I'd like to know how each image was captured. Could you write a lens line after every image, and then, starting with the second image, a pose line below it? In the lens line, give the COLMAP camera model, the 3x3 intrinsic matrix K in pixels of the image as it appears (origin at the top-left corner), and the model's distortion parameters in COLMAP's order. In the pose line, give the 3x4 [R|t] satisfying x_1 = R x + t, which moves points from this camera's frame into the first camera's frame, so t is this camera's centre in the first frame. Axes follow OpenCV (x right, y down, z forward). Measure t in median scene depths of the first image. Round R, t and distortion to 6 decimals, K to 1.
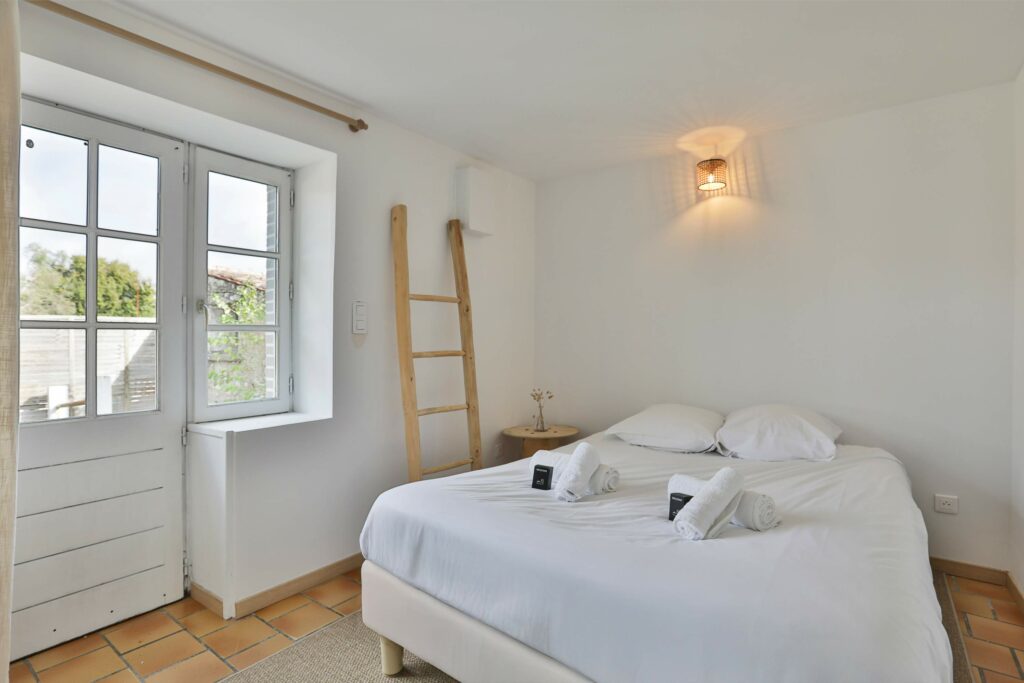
lens RADIAL K [[509.2, 0, 512.0], [0, 509.2, 341.5], [0, 0, 1]] dist [0.019485, -0.000006]
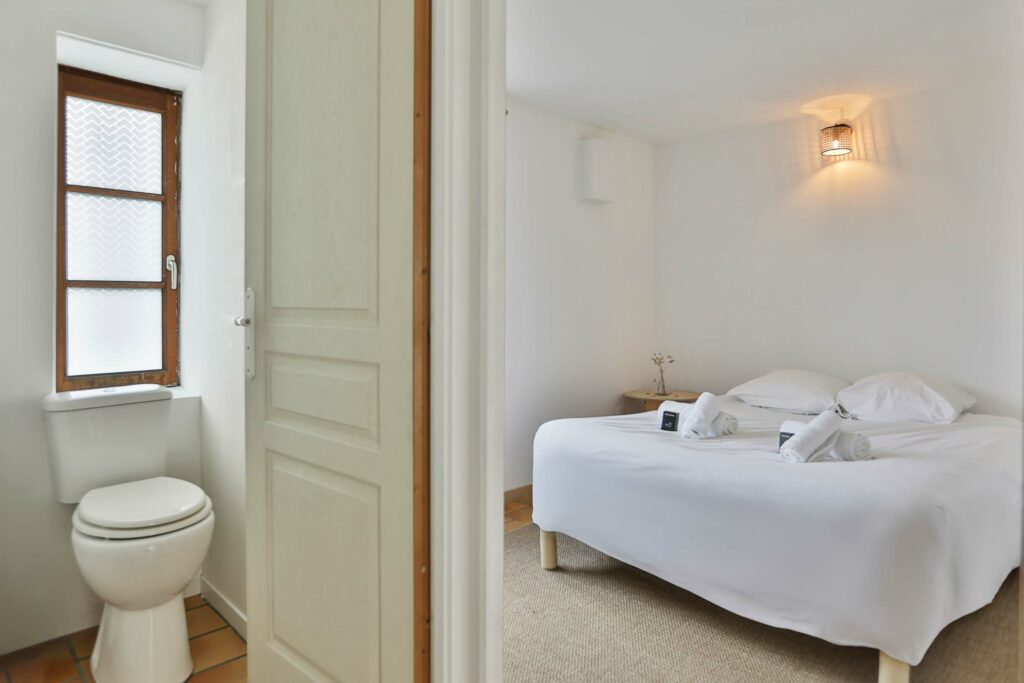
lens RADIAL K [[690.9, 0, 513.1], [0, 690.9, 270.9], [0, 0, 1]] dist [-0.001439, 0.001054]
pose [[0.991738, 0.004796, -0.128193, -0.062626], [-0.011708, 0.998514, -0.053216, 0.006595], [0.127748, 0.054277, 0.990320, -0.414625]]
